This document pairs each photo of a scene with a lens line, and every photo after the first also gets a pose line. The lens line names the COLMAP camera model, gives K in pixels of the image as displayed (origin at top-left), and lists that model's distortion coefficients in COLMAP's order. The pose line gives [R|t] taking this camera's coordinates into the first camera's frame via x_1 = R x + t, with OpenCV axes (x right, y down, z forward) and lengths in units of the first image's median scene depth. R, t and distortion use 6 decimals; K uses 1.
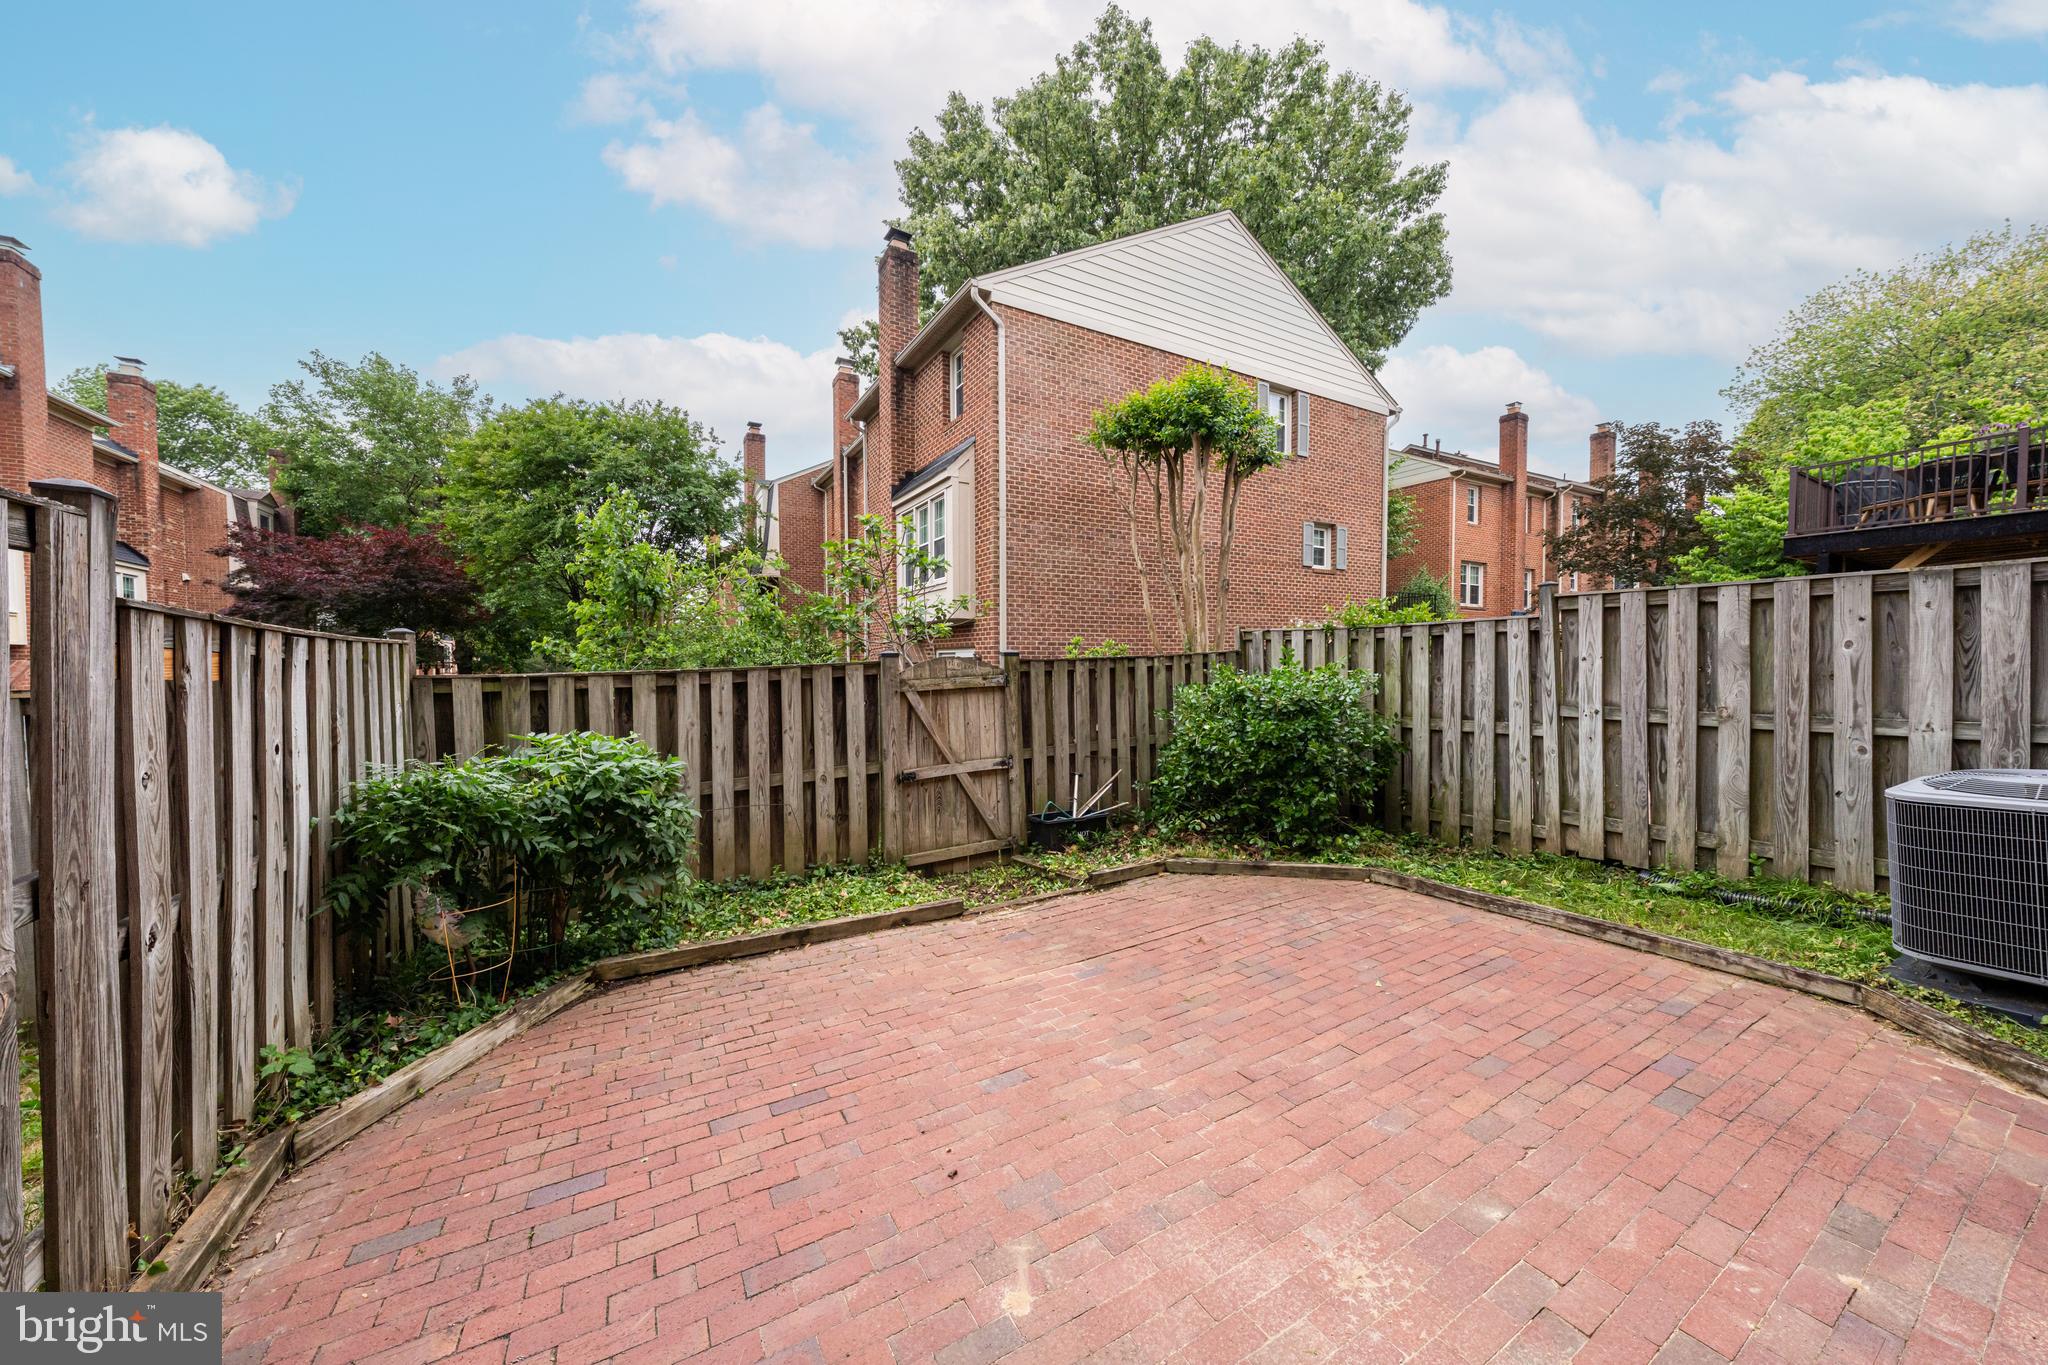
lens RADIAL K [[697.5, 0, 1022.7], [0, 697.5, 678.4], [0, 0, 1]] dist [-0.001793, -0.000137]
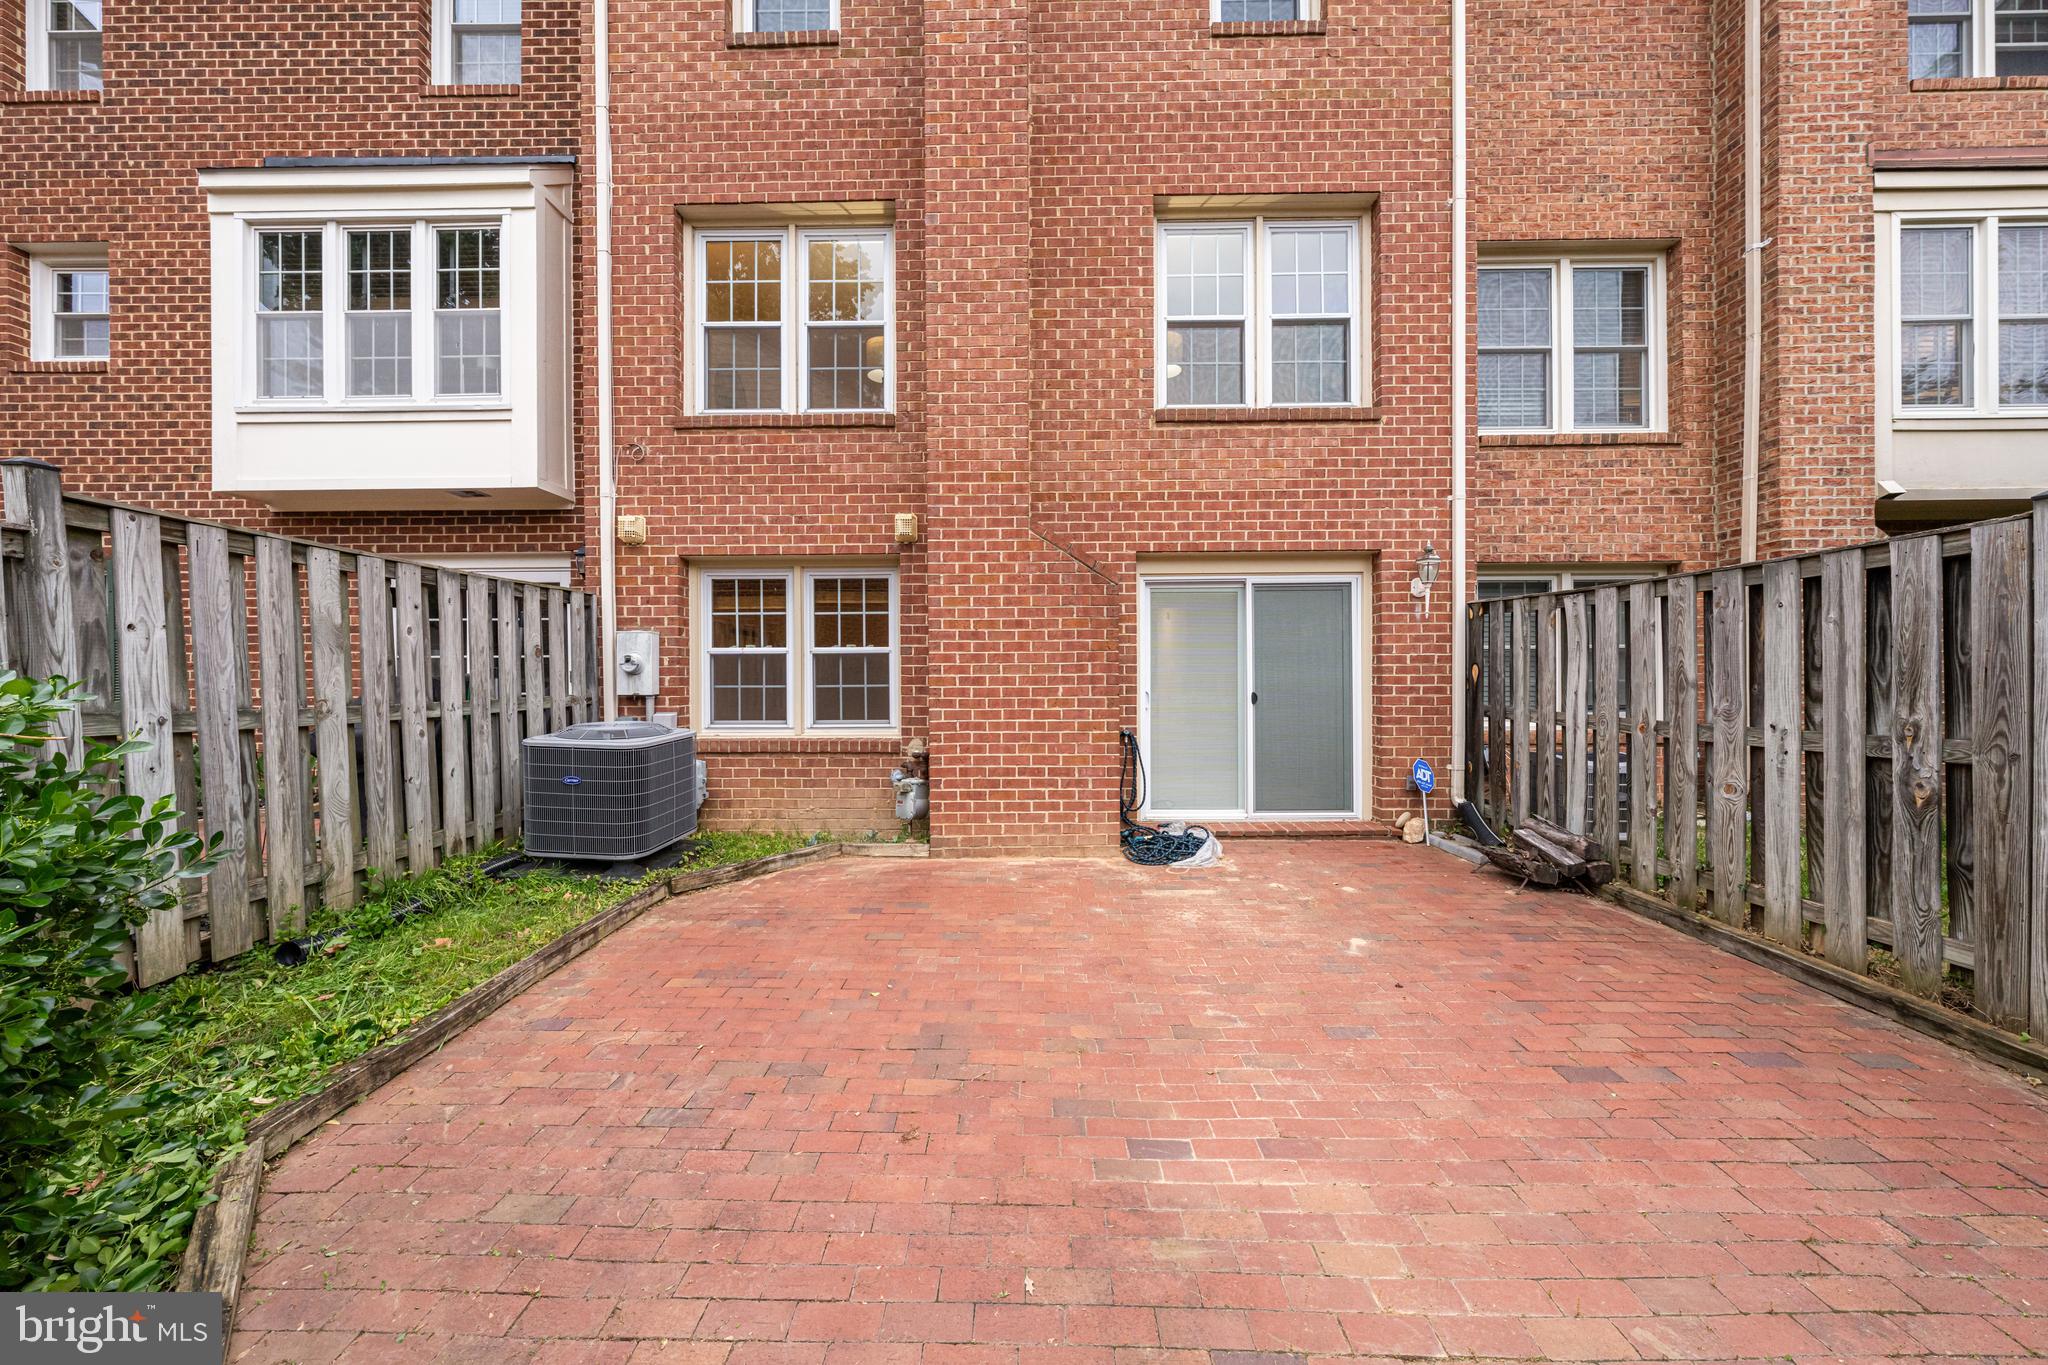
lens RADIAL K [[697.5, 0, 1015.9], [0, 697.5, 674.6], [0, 0, 1]] dist [-0.001793, -0.000137]
pose [[-0.856948, 0.011235, 0.515281, -0.104536], [0.018210, 0.999798, 0.008486, 0.025350], [-0.515081, 0.016655, -0.856980, 1.606837]]
